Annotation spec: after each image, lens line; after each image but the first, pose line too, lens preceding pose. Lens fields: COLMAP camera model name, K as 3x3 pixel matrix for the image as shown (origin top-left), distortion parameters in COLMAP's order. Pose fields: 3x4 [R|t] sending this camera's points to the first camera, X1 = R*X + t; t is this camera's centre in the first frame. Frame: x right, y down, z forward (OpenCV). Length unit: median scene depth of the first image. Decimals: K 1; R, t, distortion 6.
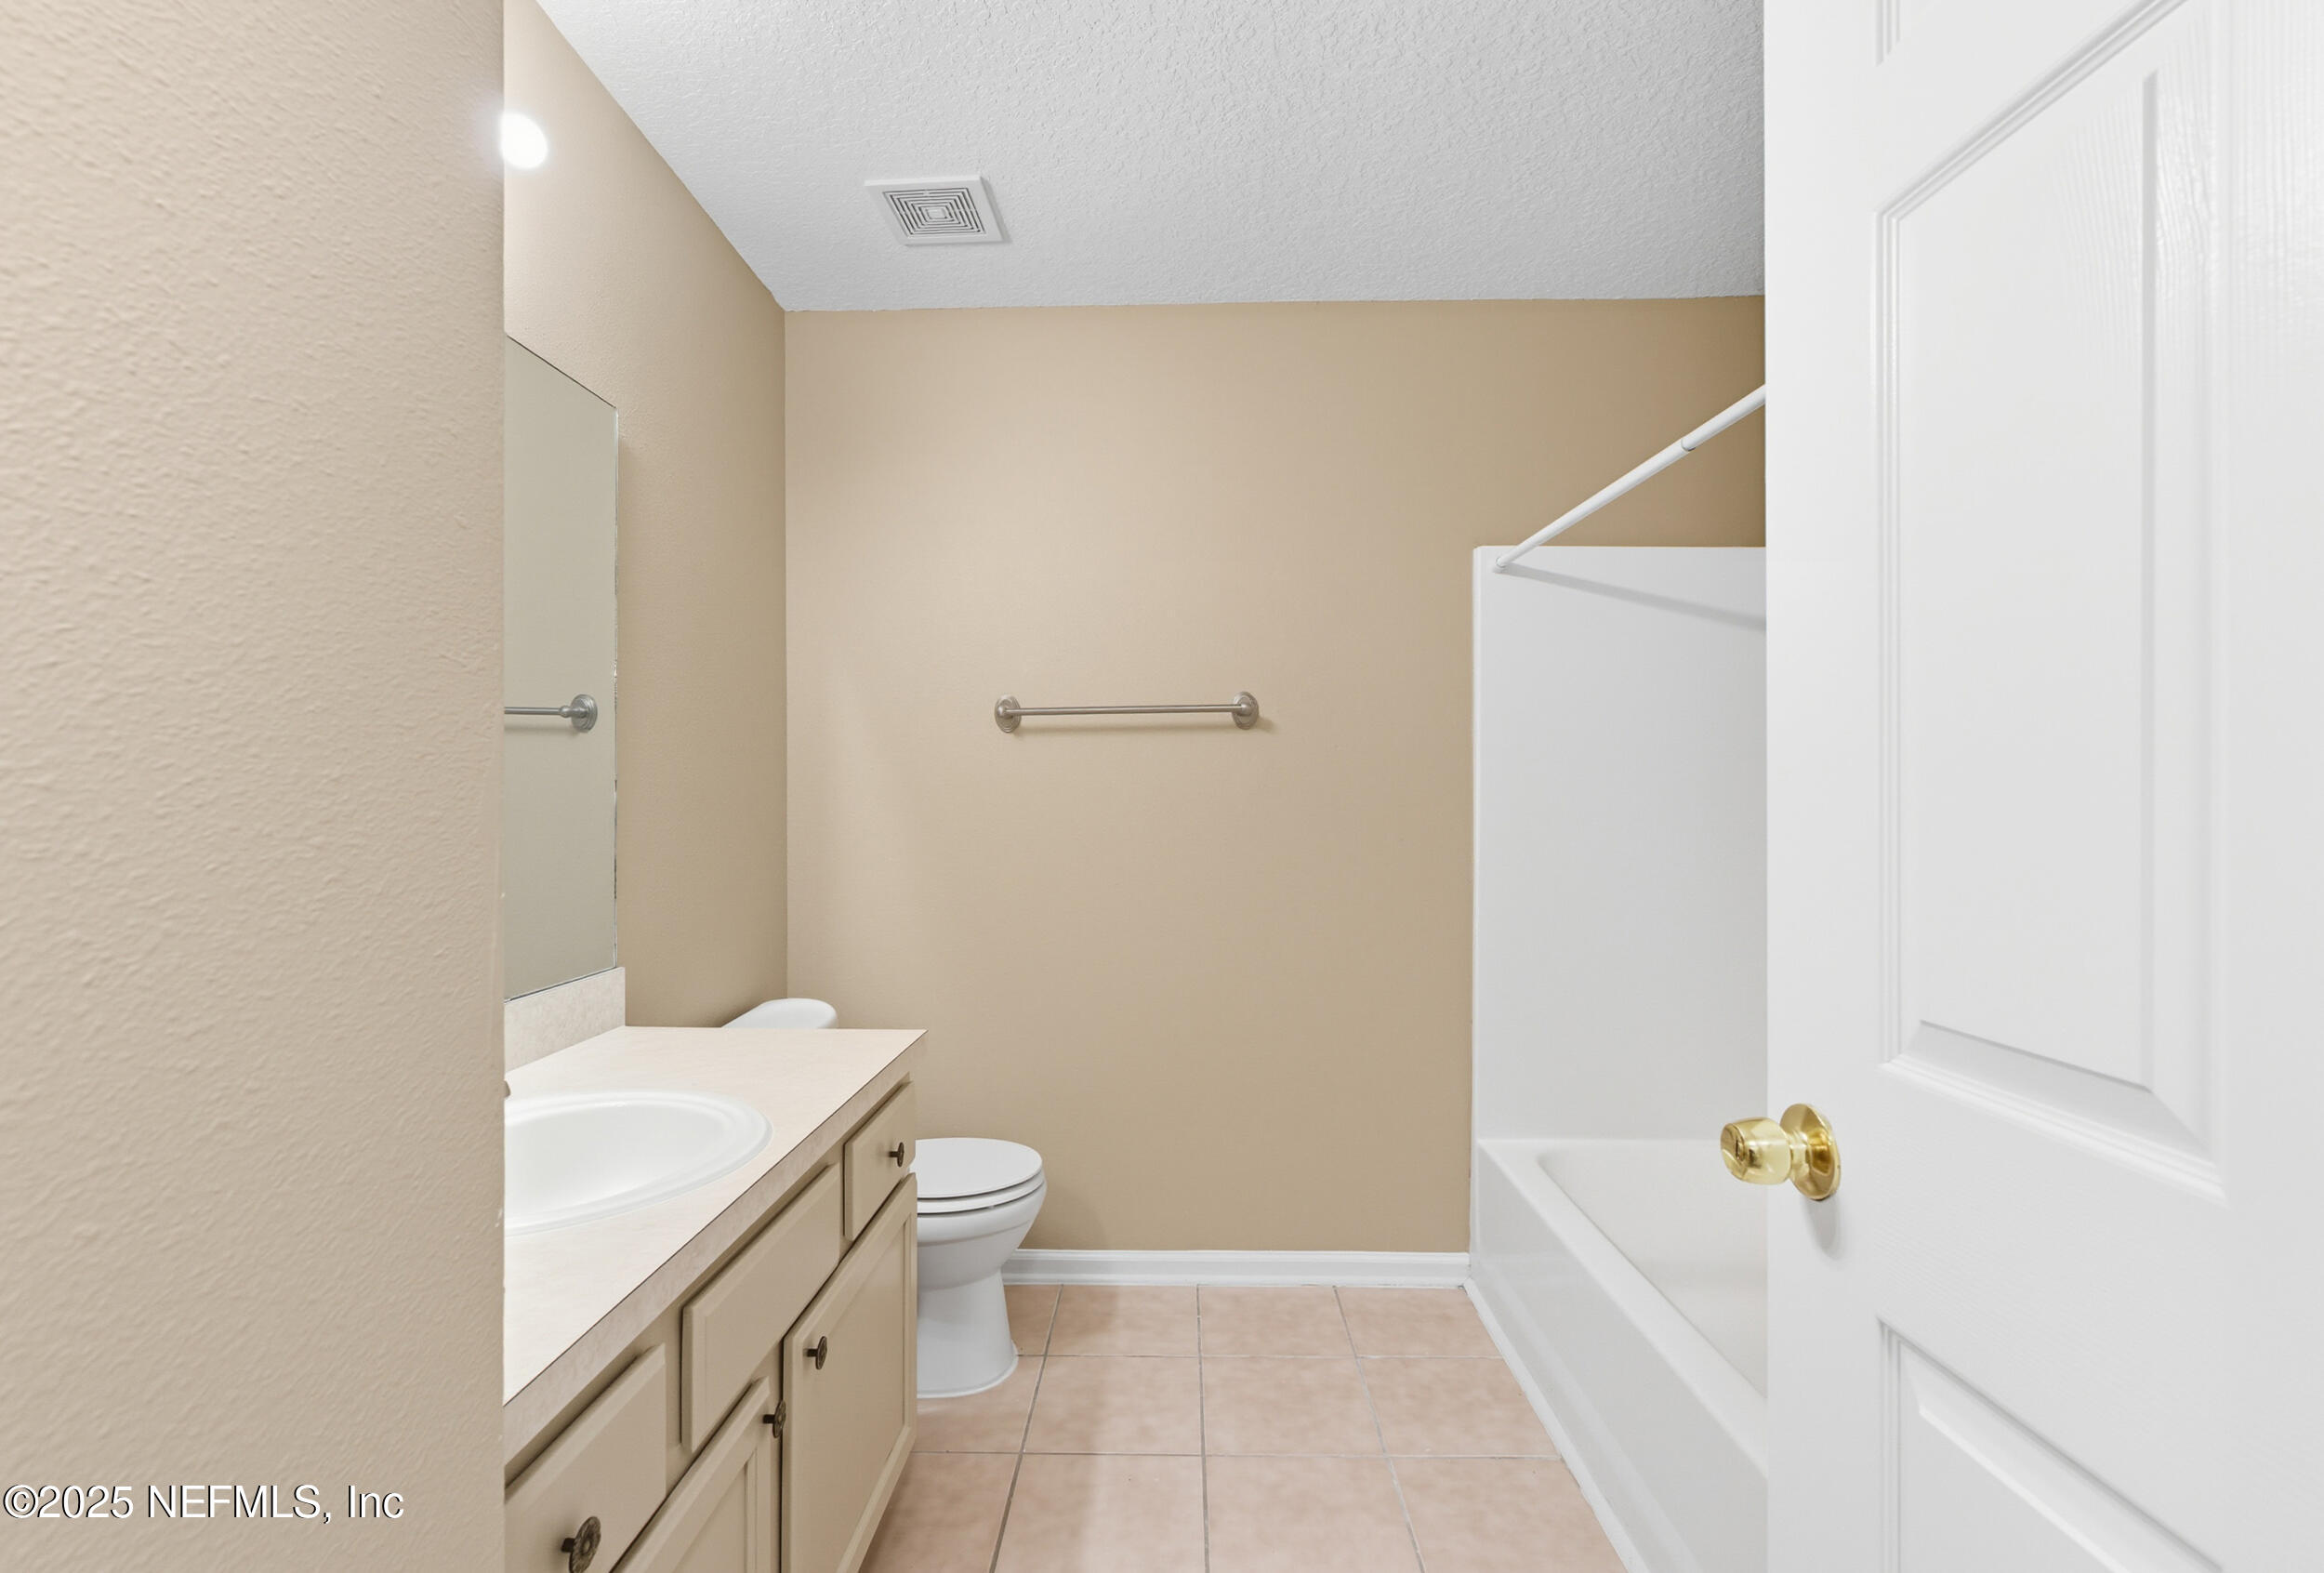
lens RADIAL K [[1066.2, 0, 1158.2], [0, 1066.2, 799.8], [0, 0, 1]] dist [-0.001652, -0.000041]
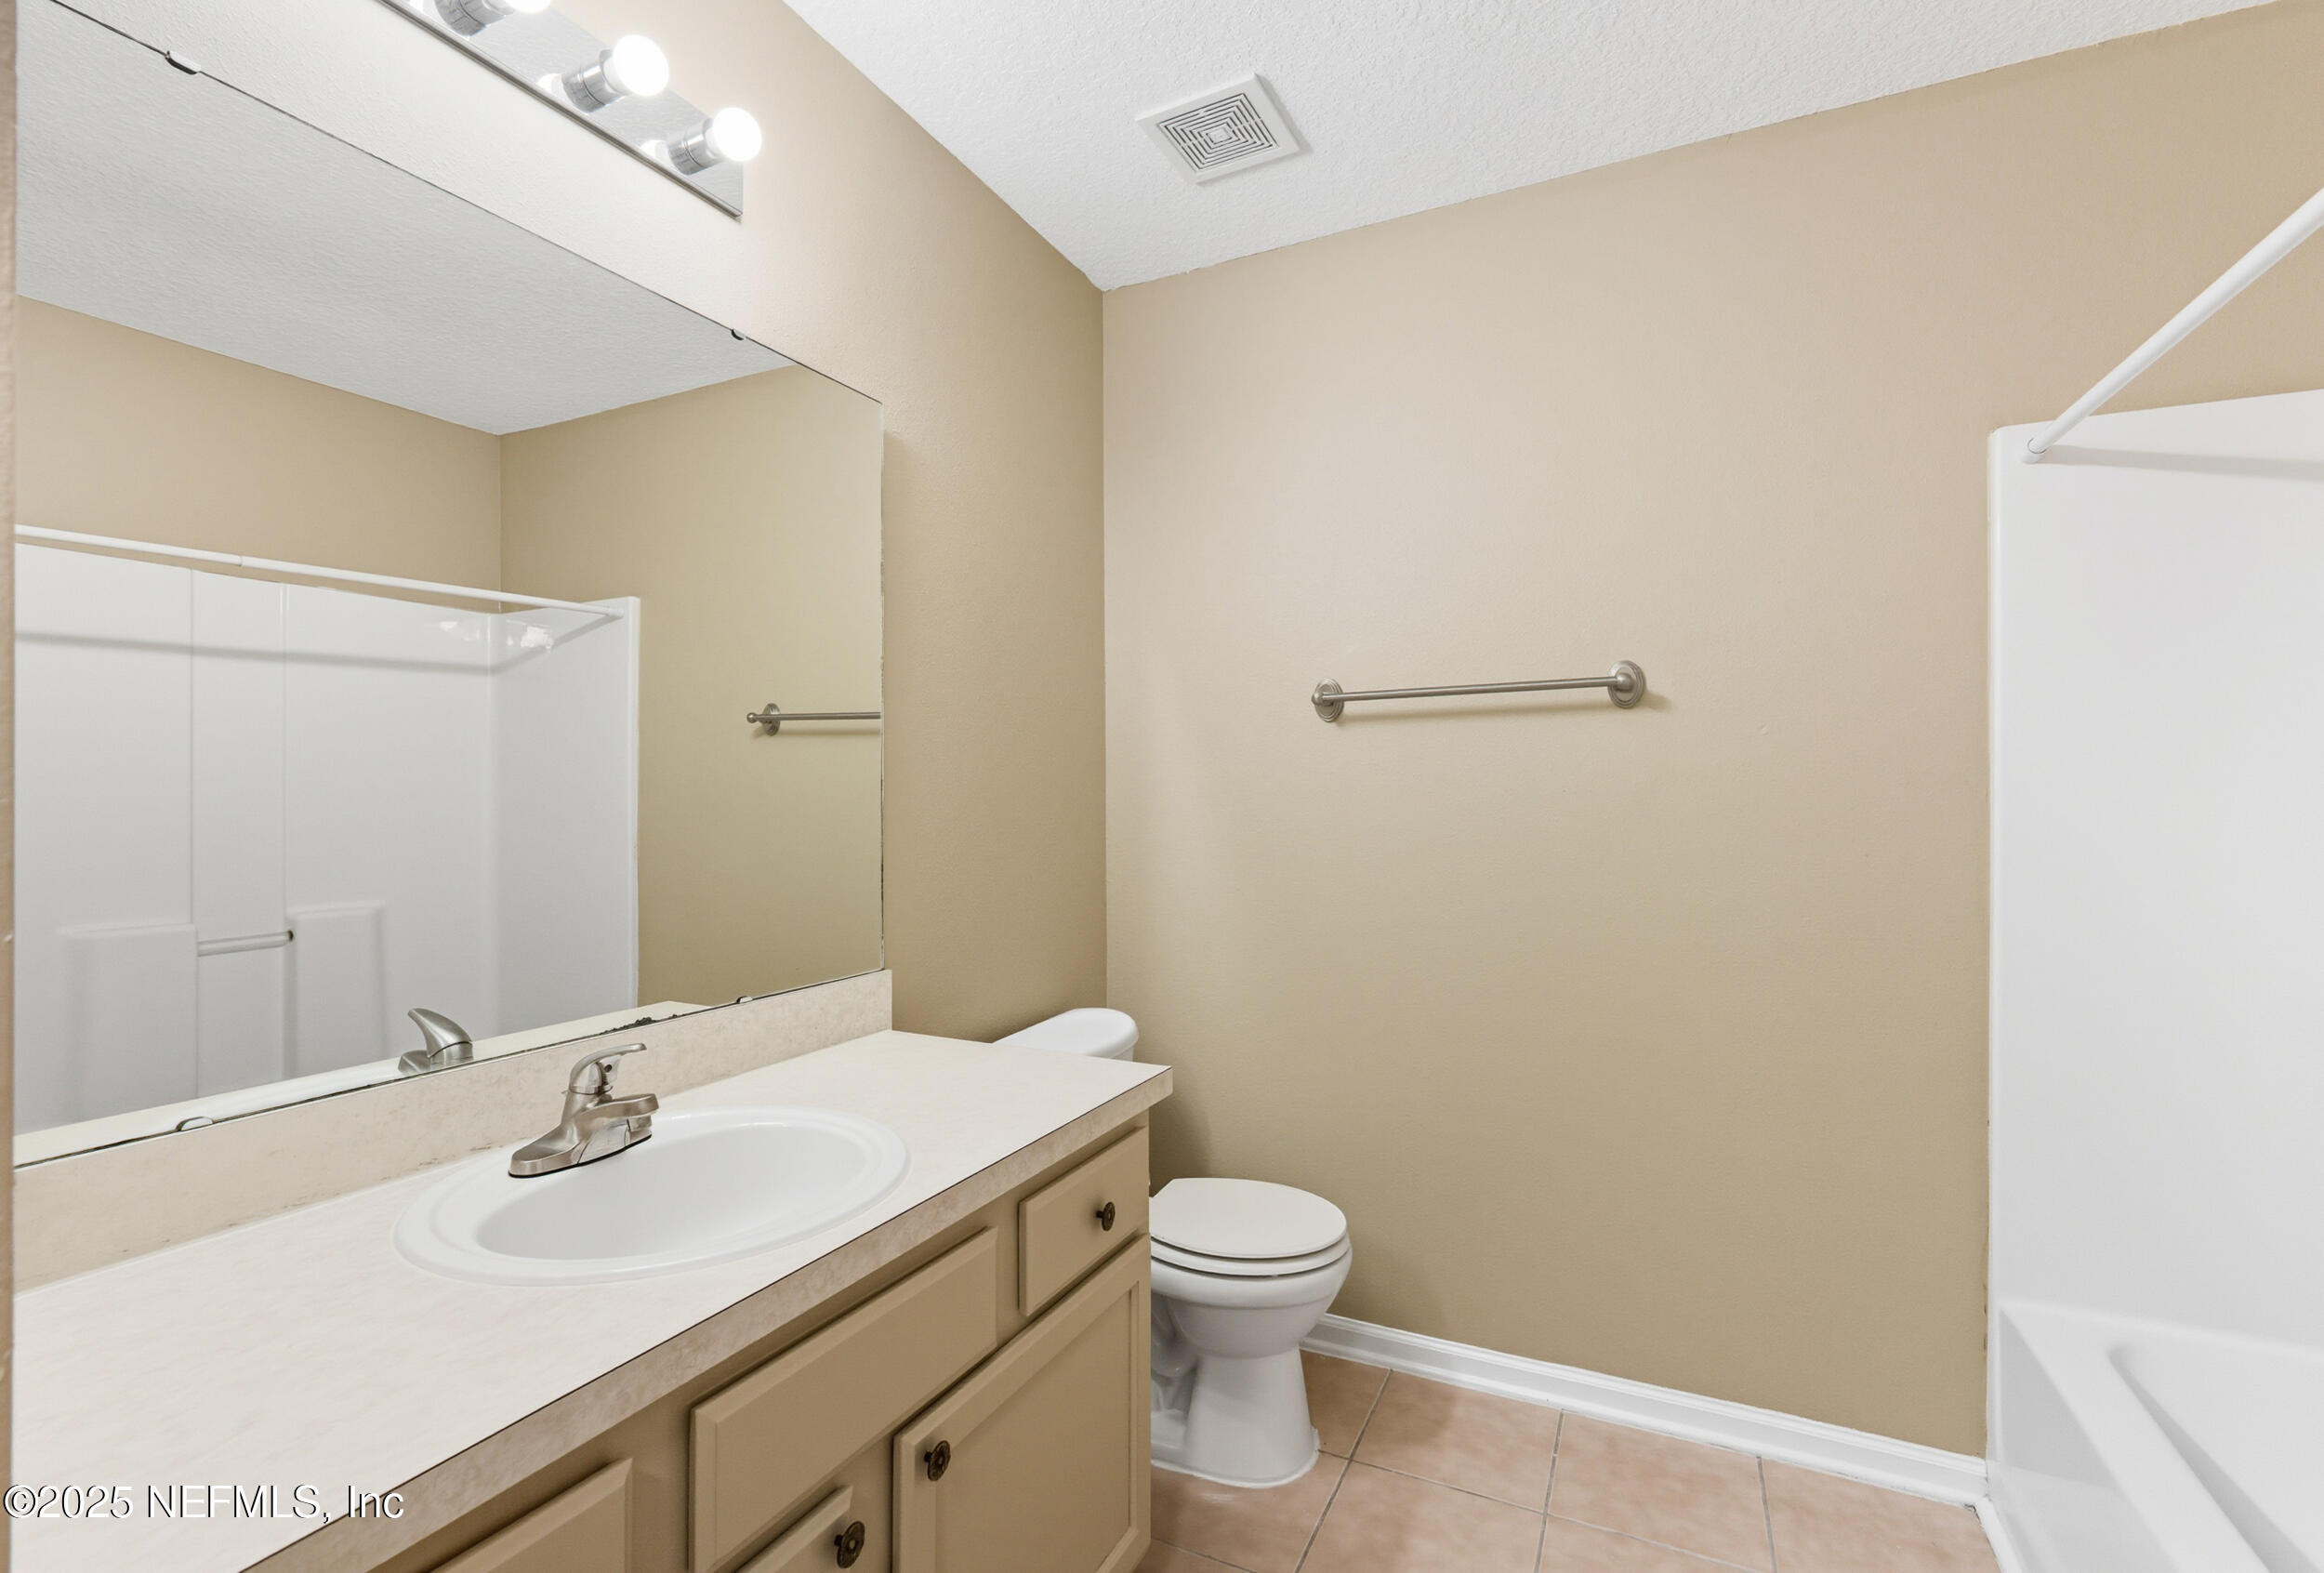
lens RADIAL K [[1056.4, 0, 1156.7], [0, 1056.4, 792.2], [0, 0, 1]] dist [0.001225, 0.000776]
pose [[0.907884, -0.002202, -0.419216, 0.103368], [0.000459, 0.999991, -0.004258, -0.001935], [0.419222, 0.003673, 0.907876, 0.171813]]
